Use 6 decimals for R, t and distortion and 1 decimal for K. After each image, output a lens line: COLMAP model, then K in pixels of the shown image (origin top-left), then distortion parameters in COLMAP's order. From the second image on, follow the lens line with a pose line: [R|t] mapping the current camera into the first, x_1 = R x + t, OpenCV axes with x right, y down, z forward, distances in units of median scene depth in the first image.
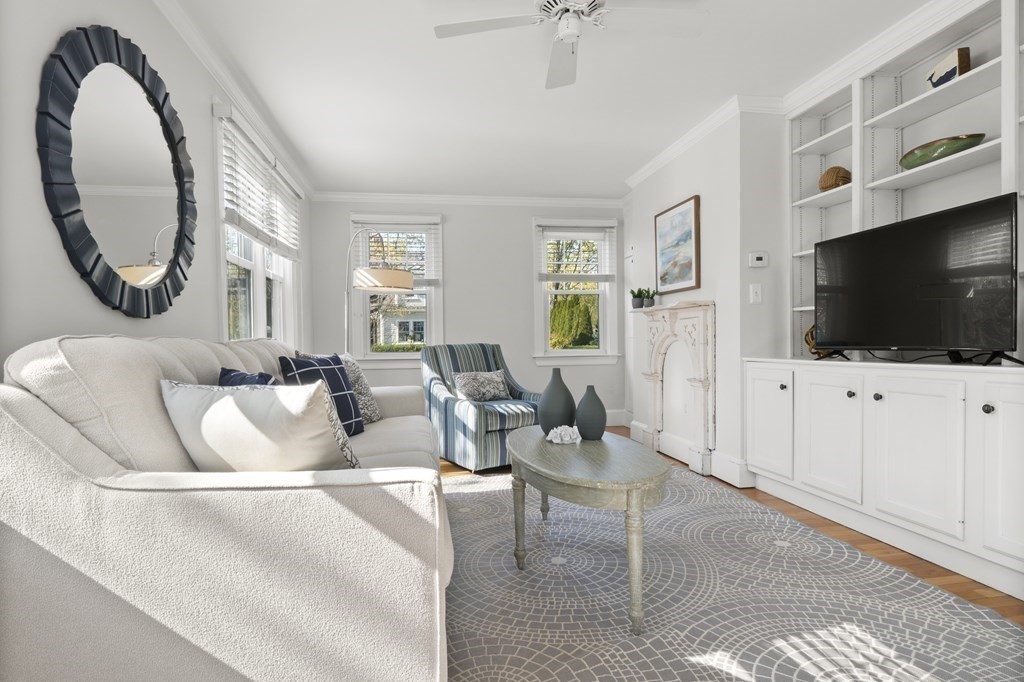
lens RADIAL K [[542.4, 0, 513.7], [0, 542.4, 349.3], [0, 0, 1]] dist [-0.000463, -0.000223]
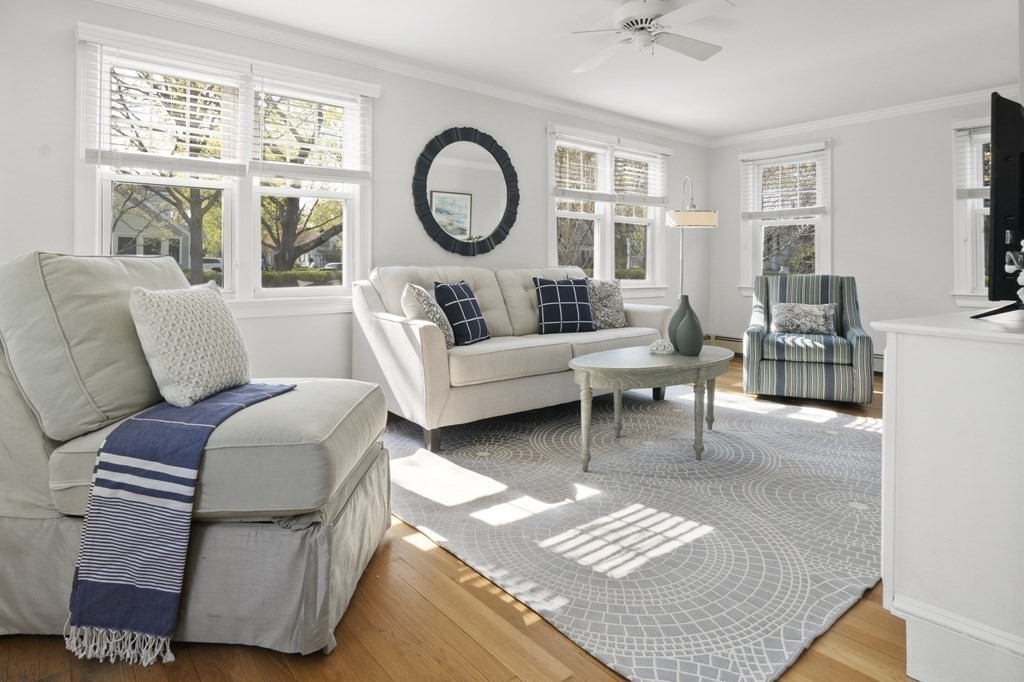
lens RADIAL K [[574.7, 0, 494.8], [0, 574.7, 265.8], [0, 0, 1]] dist [-0.001585, -0.000050]
pose [[0.490417, 0.016482, -0.871332, 0.945334], [-0.031335, 0.999508, 0.001270, -0.018447], [0.870925, 0.026680, 0.490692, 0.002576]]
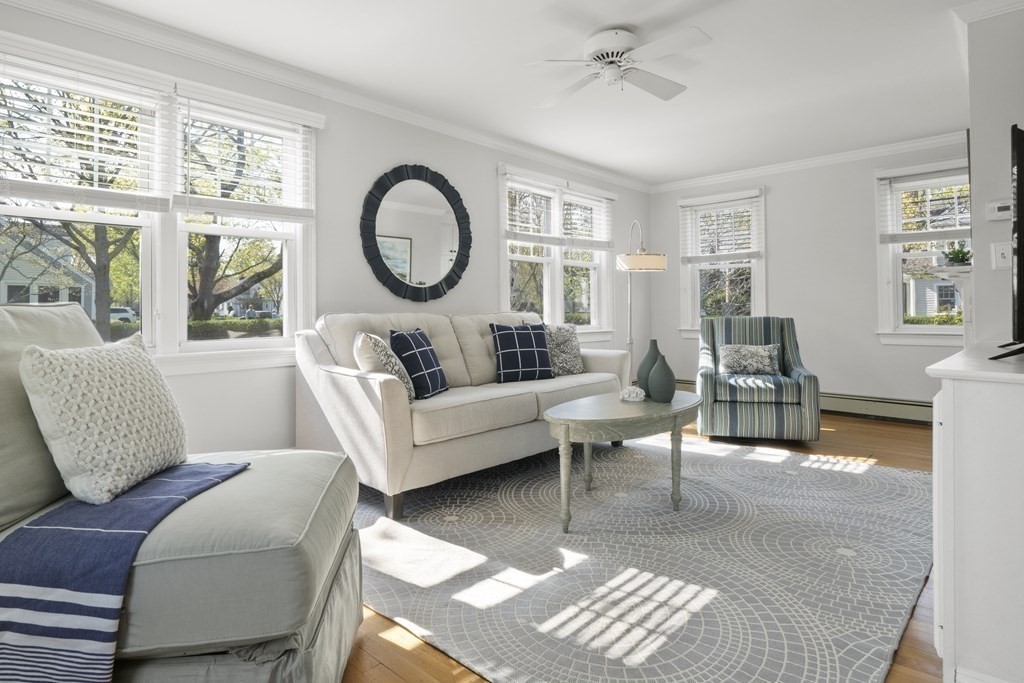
lens RADIAL K [[564.3, 0, 501.2], [0, 564.3, 304.1], [0, 0, 1]] dist [-0.002544, -0.000603]
pose [[0.606717, -0.000865, -0.794918, 0.816279], [-0.018611, 0.999710, -0.015293, -0.016494], [0.794700, 0.024073, 0.606525, -0.003301]]
